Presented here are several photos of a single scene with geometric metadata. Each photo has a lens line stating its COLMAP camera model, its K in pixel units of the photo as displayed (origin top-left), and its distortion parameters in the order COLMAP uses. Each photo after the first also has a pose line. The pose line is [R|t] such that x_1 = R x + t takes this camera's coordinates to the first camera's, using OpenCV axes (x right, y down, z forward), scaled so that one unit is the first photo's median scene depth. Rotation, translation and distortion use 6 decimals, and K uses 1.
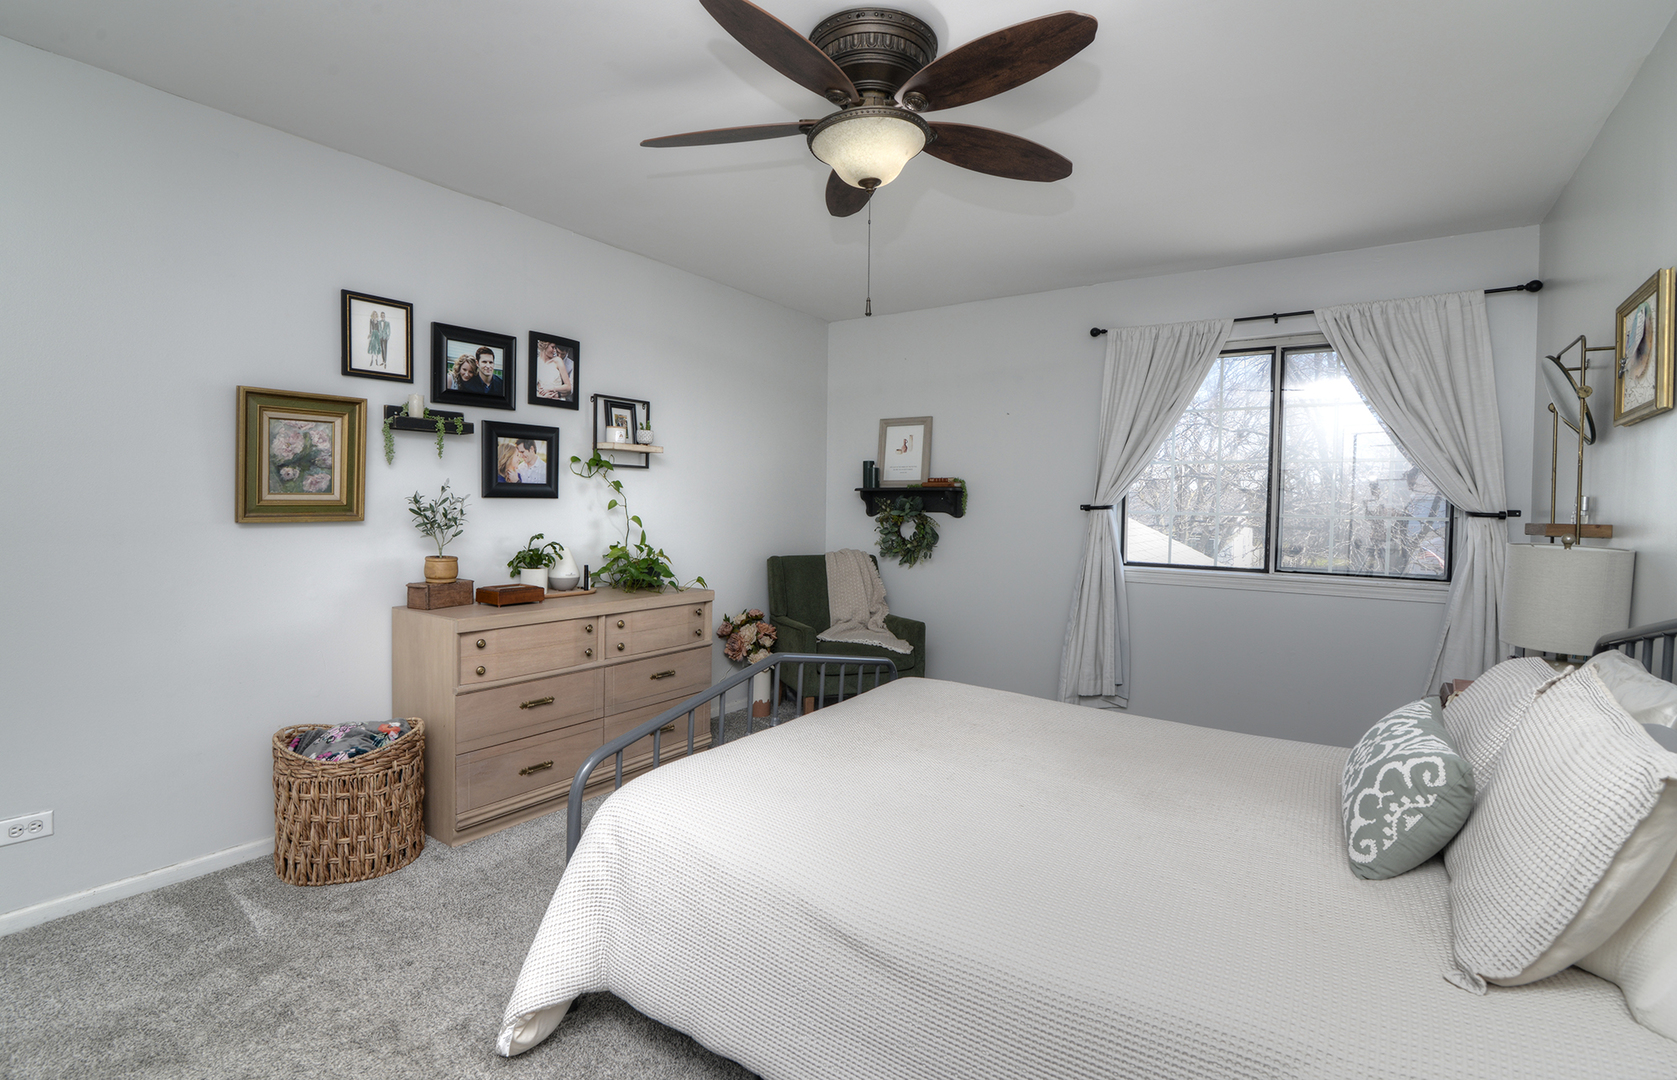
lens RADIAL K [[809.1, 0, 838.5], [0, 809.1, 540.0], [0, 0, 1]] dist [-0.025684, -0.000017]
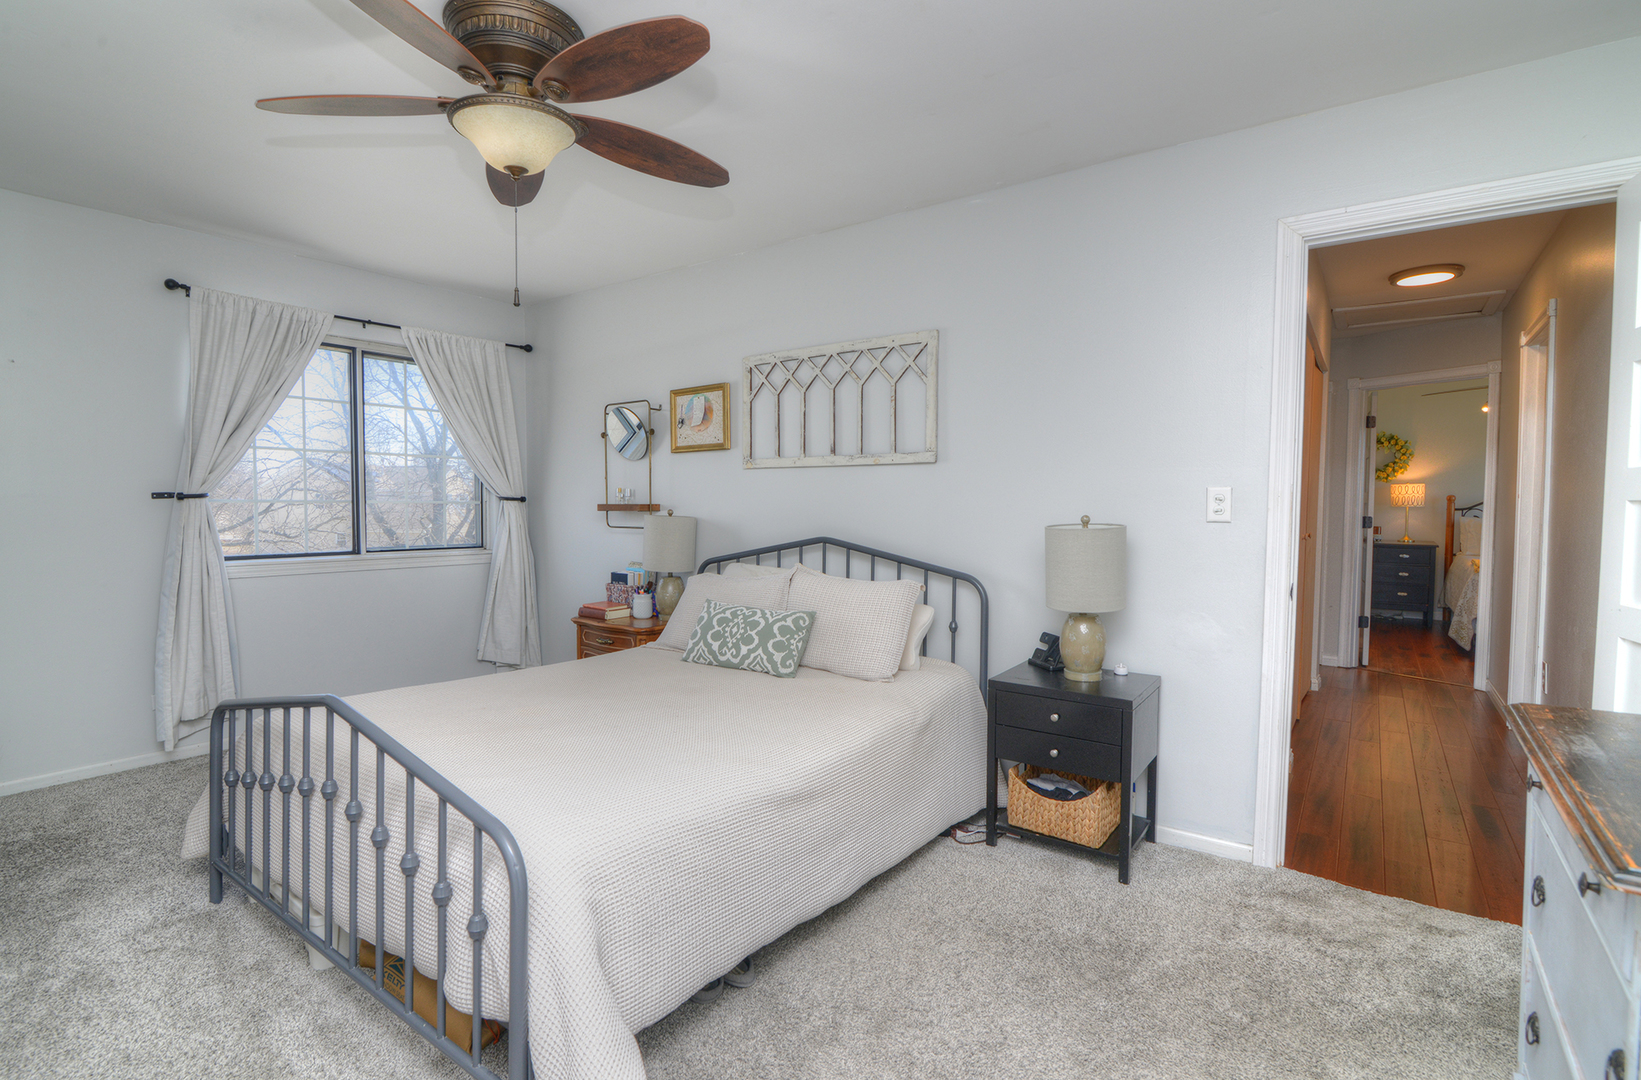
lens RADIAL K [[778.6, 0, 820.5], [0, 778.6, 540.0], [0, 0, 1]] dist [-0.000160, -0.000057]
pose [[0.023899, -0.064046, 0.997661, -0.557445], [0.039235, 0.997237, 0.063079, -0.022536], [-0.998944, 0.037636, 0.026346, 0.368961]]
